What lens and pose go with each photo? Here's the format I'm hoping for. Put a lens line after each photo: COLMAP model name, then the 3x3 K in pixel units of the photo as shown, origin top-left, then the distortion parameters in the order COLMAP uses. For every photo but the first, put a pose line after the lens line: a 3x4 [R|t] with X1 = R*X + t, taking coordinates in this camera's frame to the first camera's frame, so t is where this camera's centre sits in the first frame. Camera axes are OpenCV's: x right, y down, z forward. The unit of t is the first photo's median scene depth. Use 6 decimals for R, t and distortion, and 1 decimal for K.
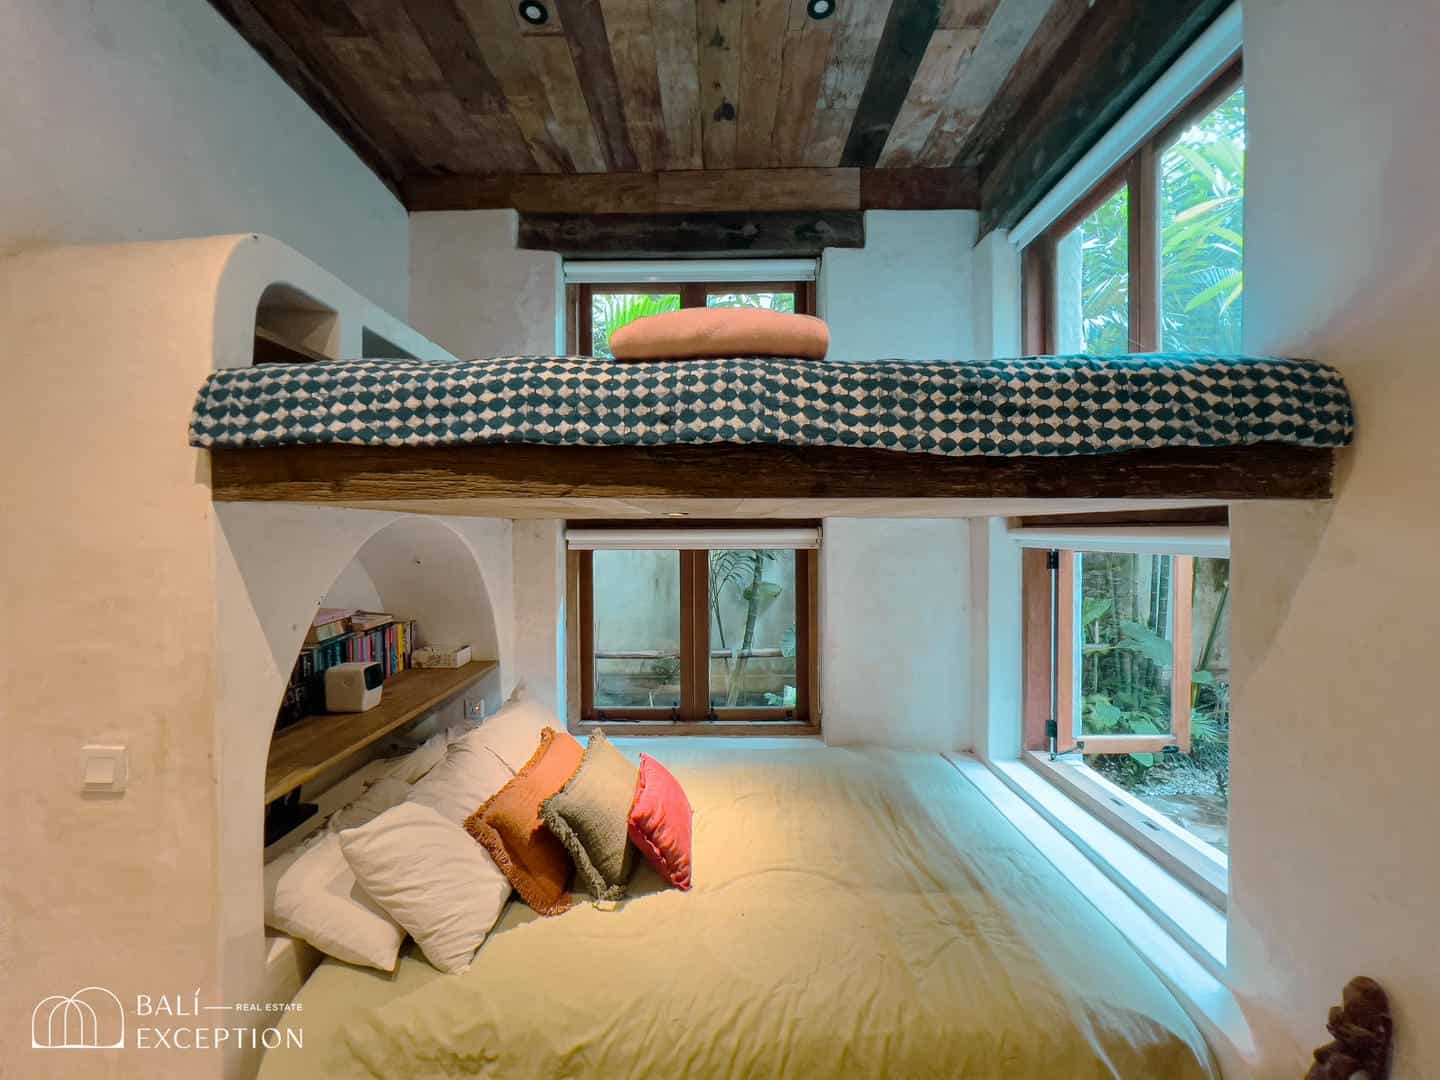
lens RADIAL K [[598.7, 0, 720.0], [0, 598.7, 540.0], [0, 0, 1]] dist [-0.002527, -0.000053]
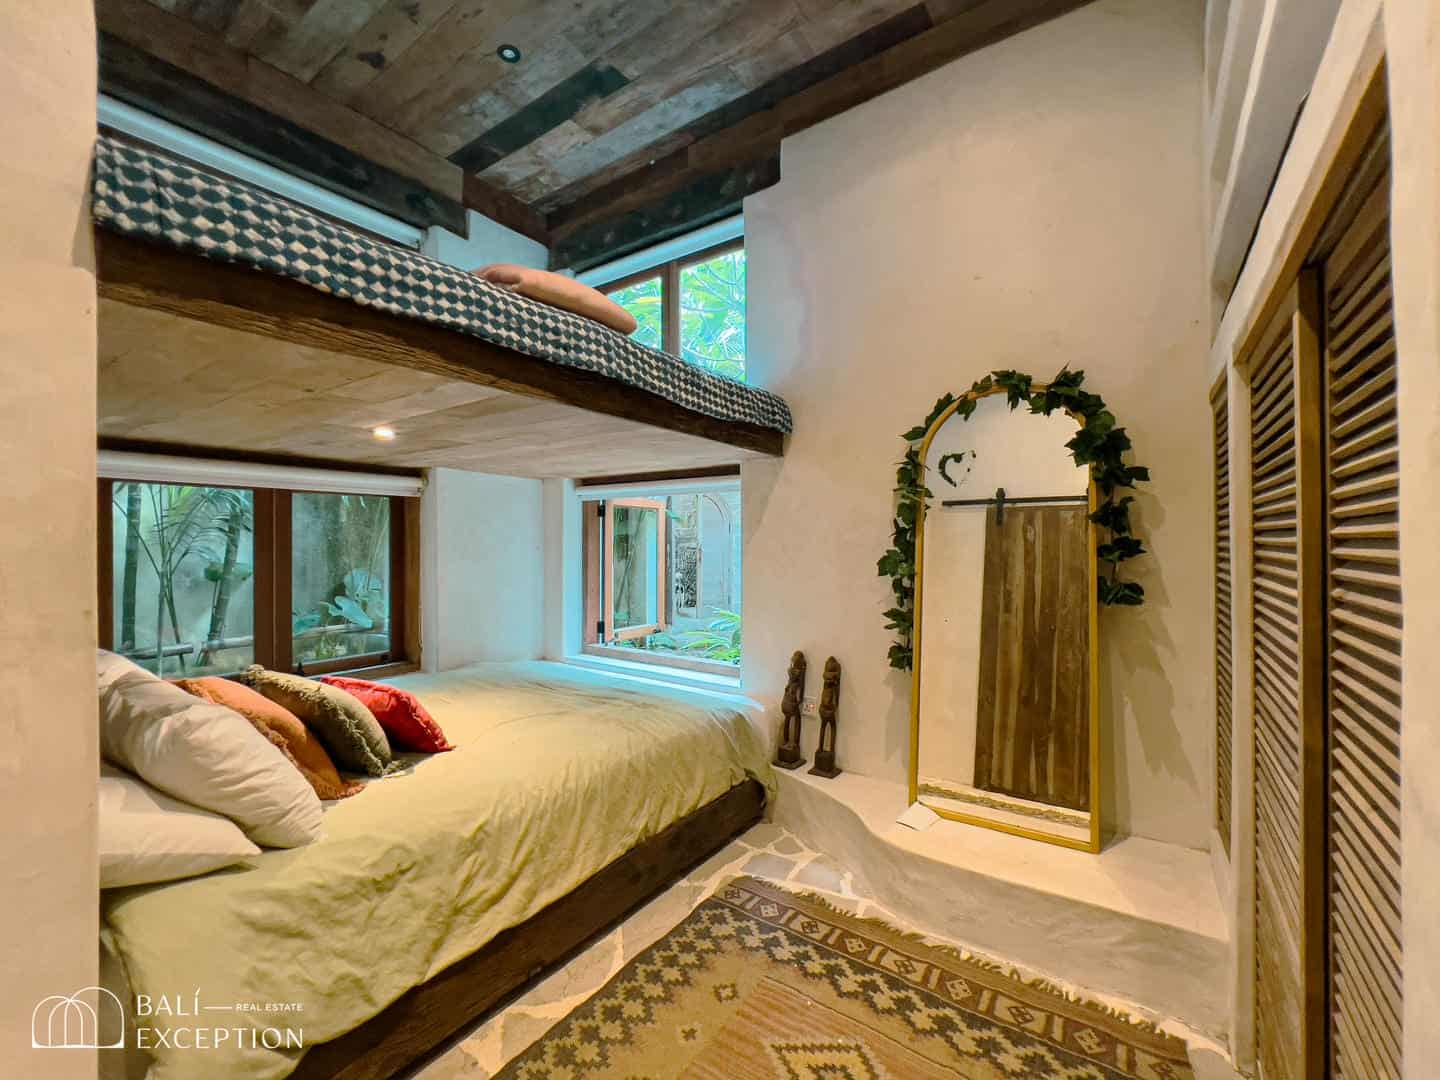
lens RADIAL K [[598.7, 0, 720.0], [0, 598.7, 540.0], [0, 0, 1]] dist [-0.002527, -0.000053]
pose [[0.573361, 0.008114, 0.819262, -1.060043], [0.007736, 0.999853, -0.015317, 0.294926], [-0.819266, 0.015120, 0.573214, -0.150018]]
